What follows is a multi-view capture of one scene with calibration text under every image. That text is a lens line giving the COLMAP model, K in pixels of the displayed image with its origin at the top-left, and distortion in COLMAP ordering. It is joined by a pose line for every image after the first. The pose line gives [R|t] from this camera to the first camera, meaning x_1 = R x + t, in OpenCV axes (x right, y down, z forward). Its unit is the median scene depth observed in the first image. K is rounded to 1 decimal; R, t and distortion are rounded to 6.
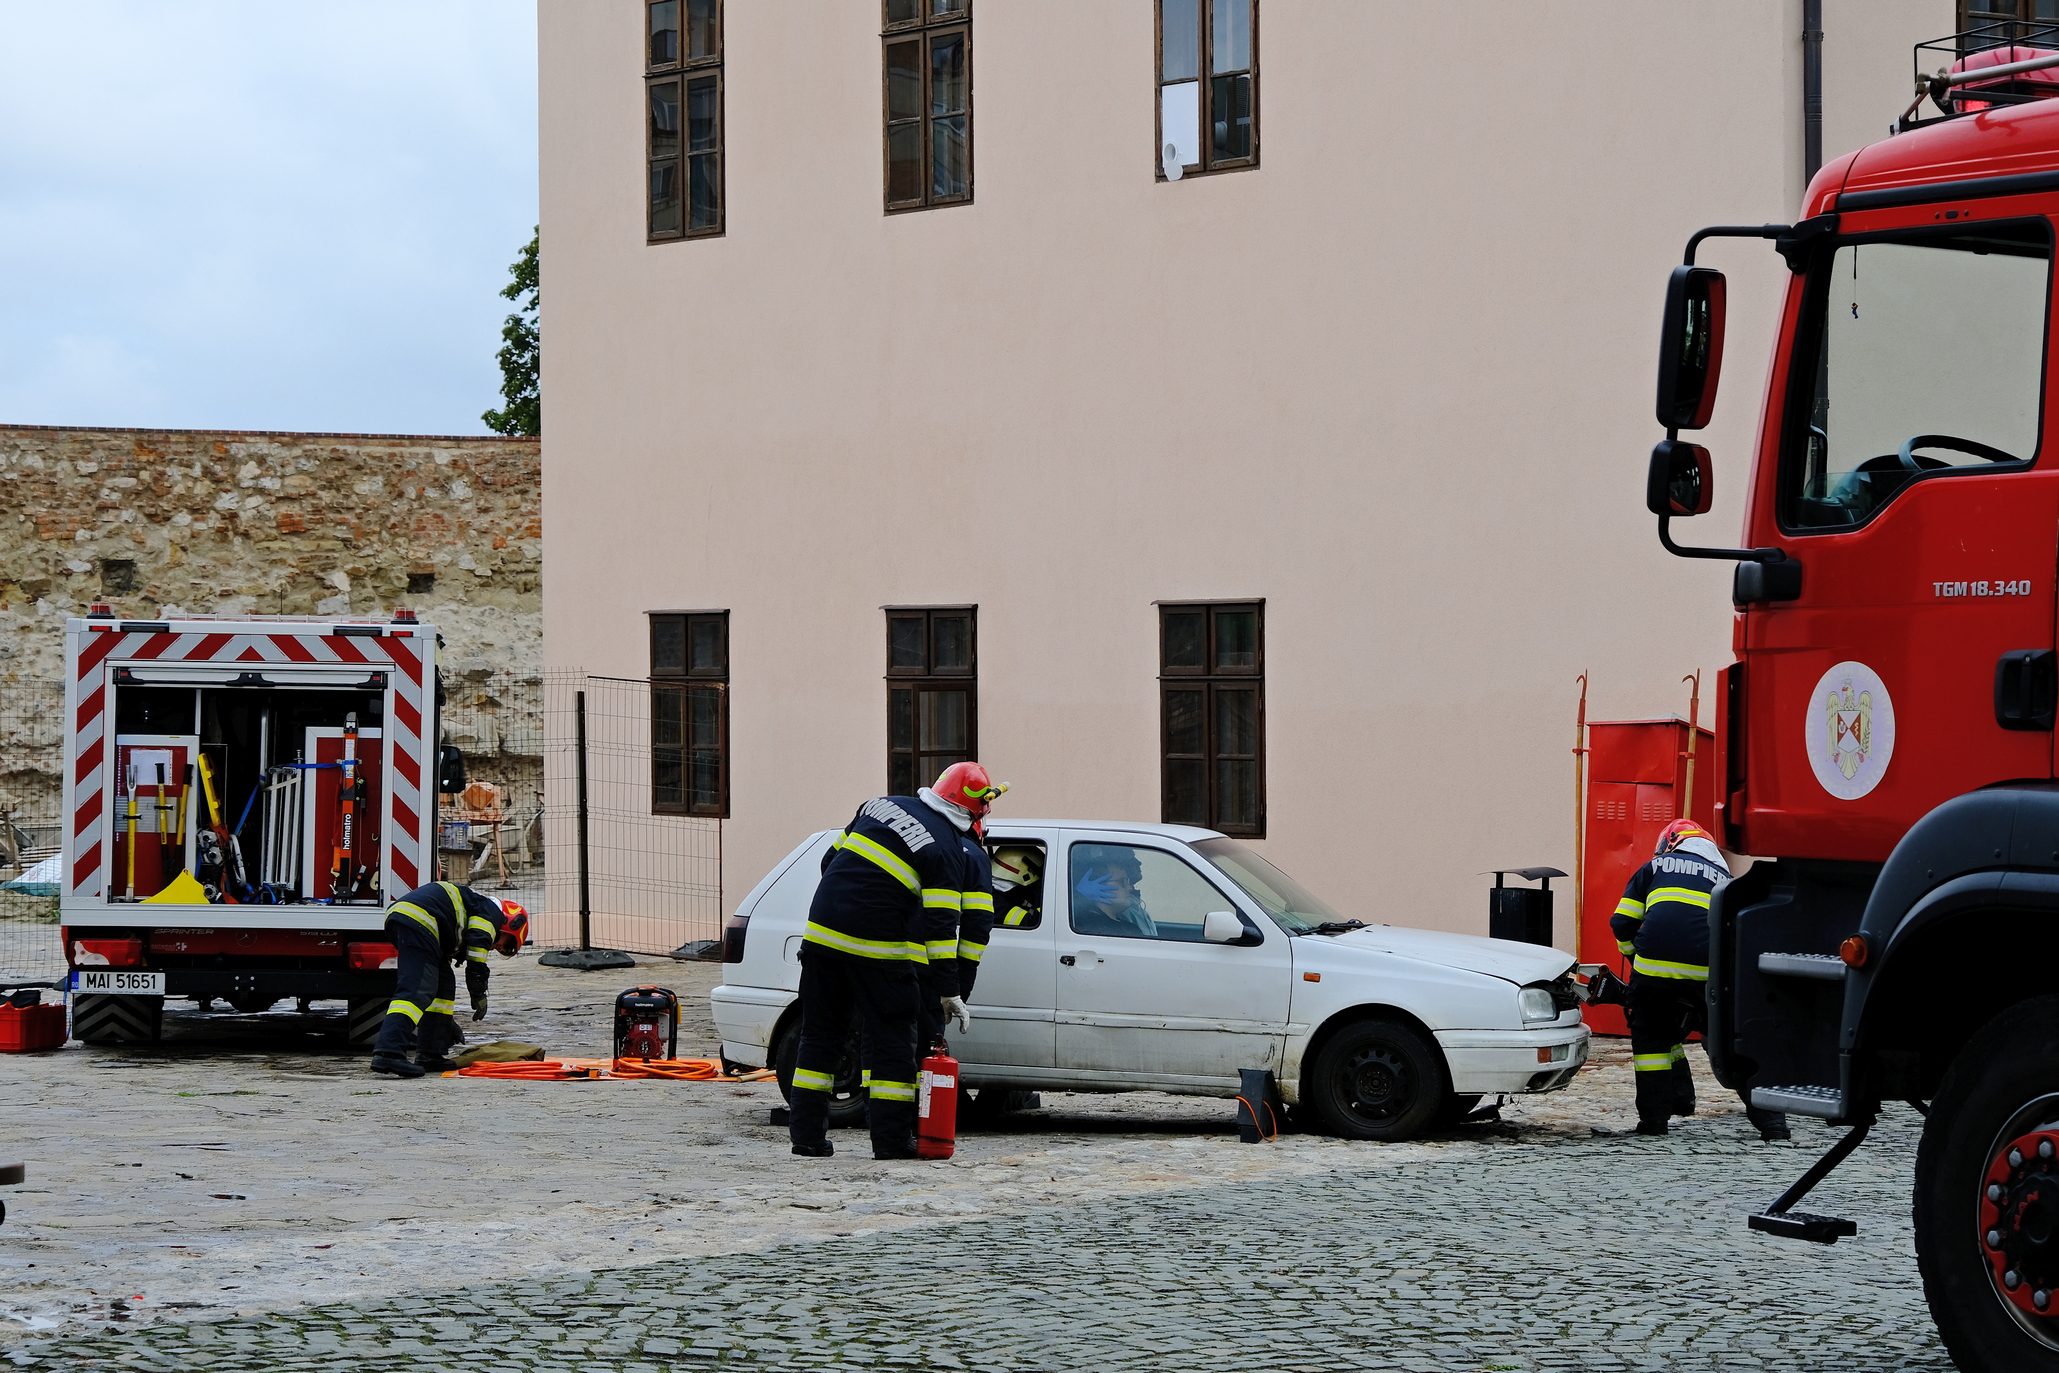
lens RADIAL K [[5317.2, 0, 1029.5], [0, 5317.2, 686.5], [0, 0, 1]] dist [0.059070, 1.039998]
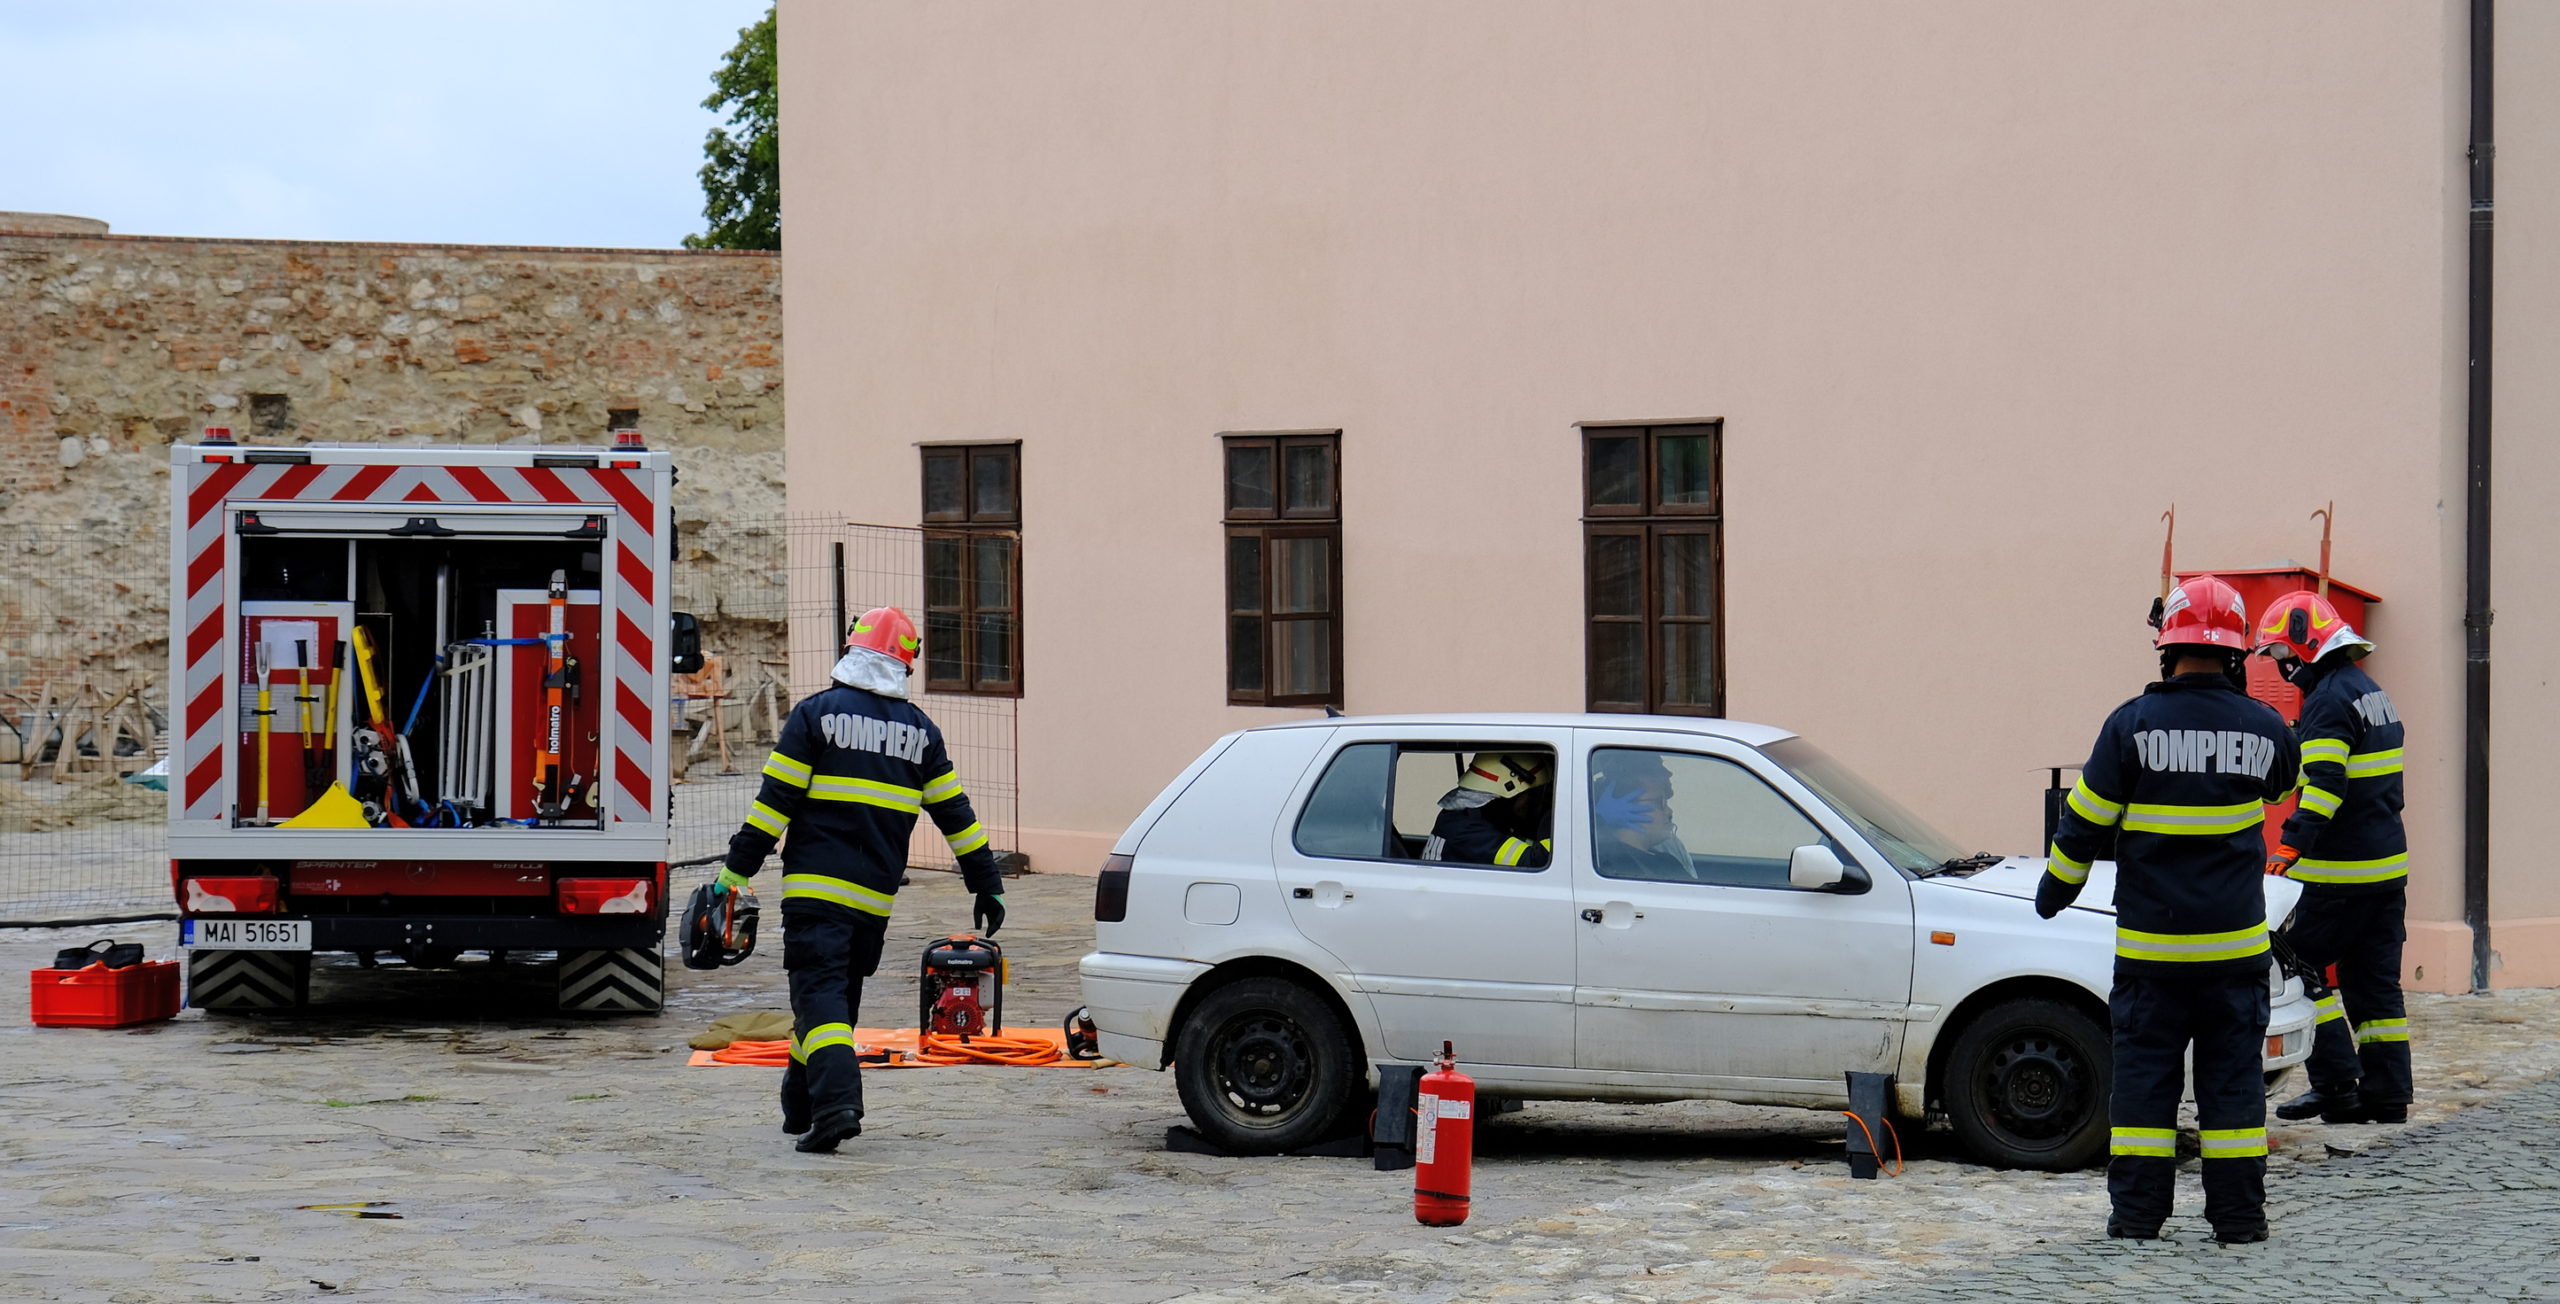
lens RADIAL K [[5193.8, 0, 1375.4], [0, 5193.8, 661.0], [0, 0, 1]] dist [0.068246, 0.333788]
pose [[0.999393, -0.007095, 0.034098, -0.037613], [0.006299, 0.999706, 0.023405, 0.001227], [-0.034254, -0.023176, 0.999144, 0.264780]]
